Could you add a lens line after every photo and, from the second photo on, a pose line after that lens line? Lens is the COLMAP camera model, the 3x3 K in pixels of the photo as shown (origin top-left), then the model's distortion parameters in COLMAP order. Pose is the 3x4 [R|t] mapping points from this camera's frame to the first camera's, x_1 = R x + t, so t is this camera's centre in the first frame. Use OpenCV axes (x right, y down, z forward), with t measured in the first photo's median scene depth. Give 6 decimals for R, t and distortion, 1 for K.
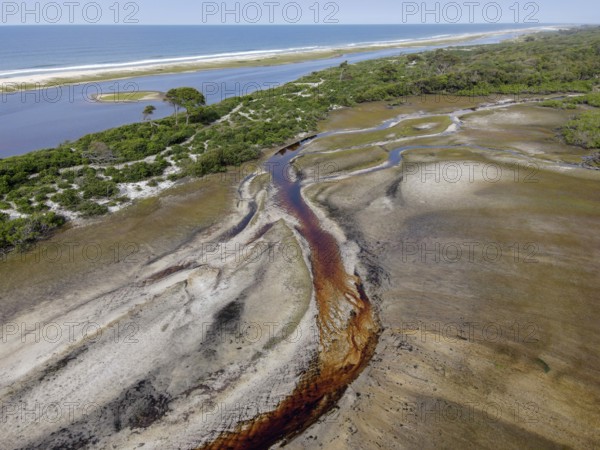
lens RADIAL K [[449.5, 0, 300.5], [0, 449.5, 224.5], [0, 0, 1]] dist [0.006488, 0.018336]
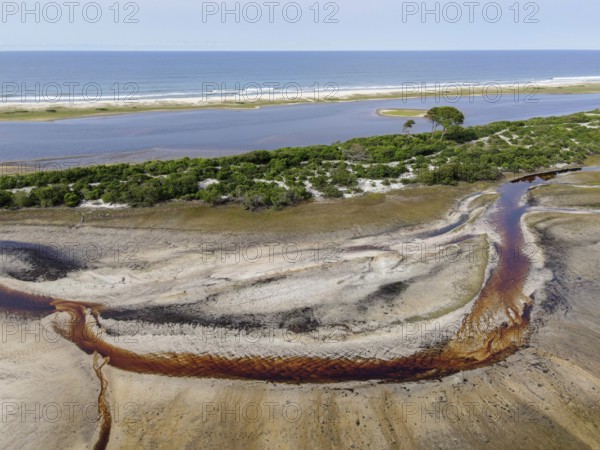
lens RADIAL K [[449.5, 0, 300.1], [0, 449.5, 225.1], [0, 0, 1]] dist [0.006488, 0.018336]
pose [[0.808984, 0.216696, -0.546432, 0.207257], [-0.242199, 0.969877, 0.026048, 0.052581], [0.535616, 0.111273, 0.837098, -0.111484]]
